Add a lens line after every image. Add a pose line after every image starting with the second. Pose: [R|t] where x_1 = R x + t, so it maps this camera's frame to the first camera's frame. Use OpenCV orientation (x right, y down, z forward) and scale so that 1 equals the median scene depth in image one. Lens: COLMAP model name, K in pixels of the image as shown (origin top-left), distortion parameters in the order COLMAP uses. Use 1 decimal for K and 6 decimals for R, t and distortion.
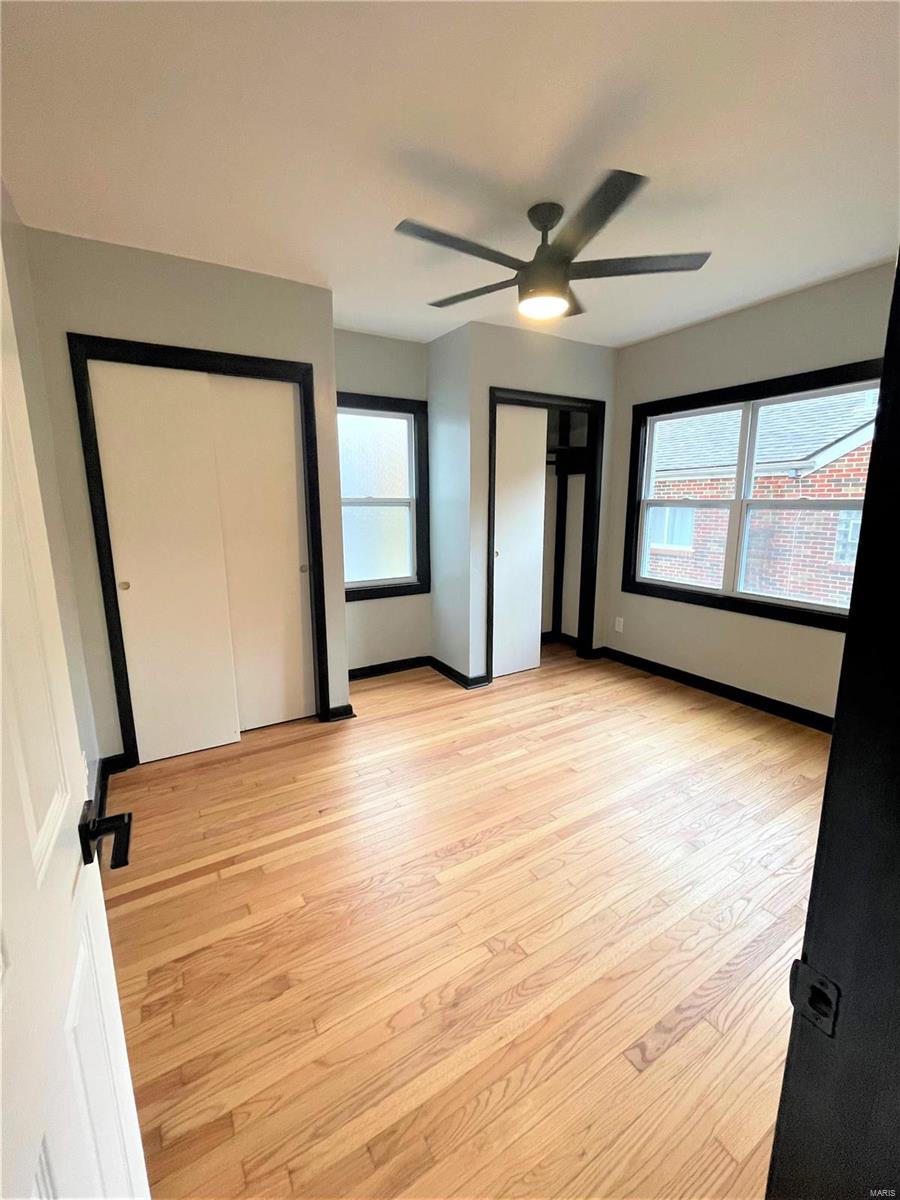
lens RADIAL K [[485.2, 0, 457.0], [0, 485.2, 592.6], [0, 0, 1]] dist [-0.001502, -0.000135]
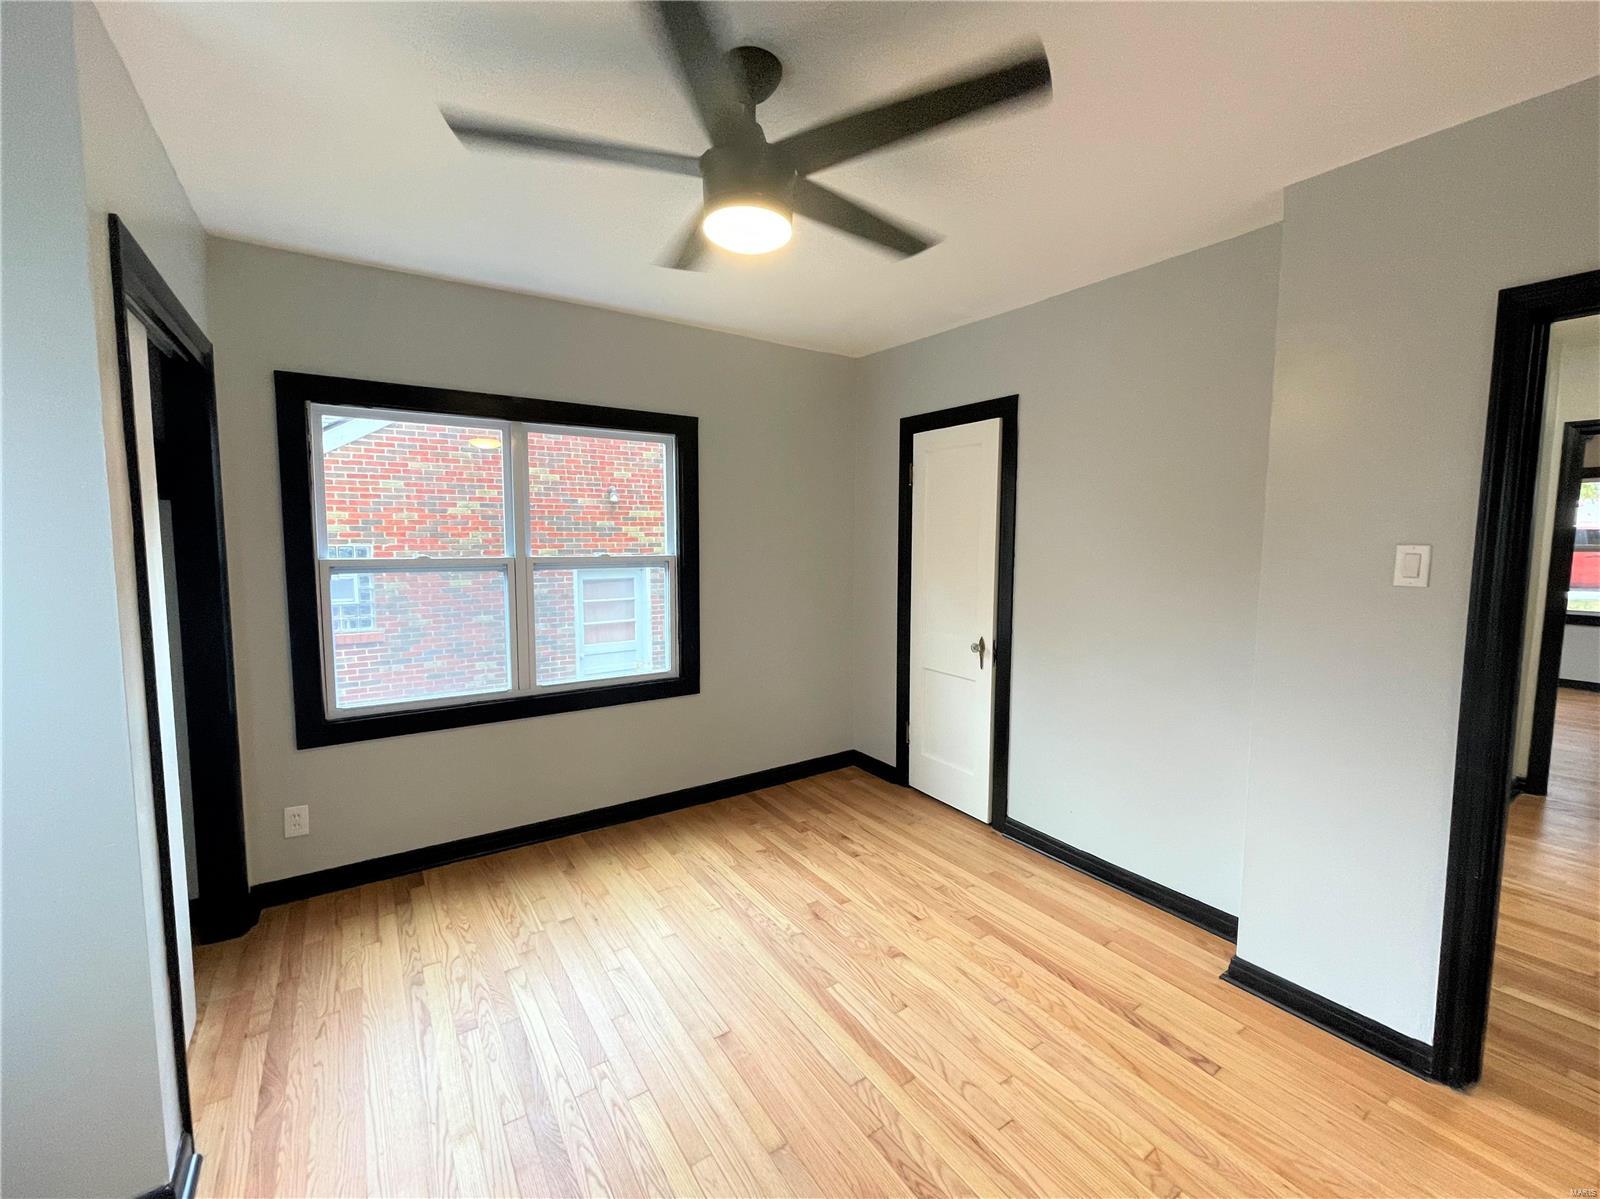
lens RADIAL K [[646.9, 0, 793.0], [0, 646.9, 597.3], [0, 0, 1]] dist [-0.001502, -0.000135]
pose [[-0.011807, -0.079900, 0.996733, -0.340841], [0.189139, 0.978629, 0.080689, -0.129413], [-0.981879, 0.189474, 0.003558, 0.589707]]
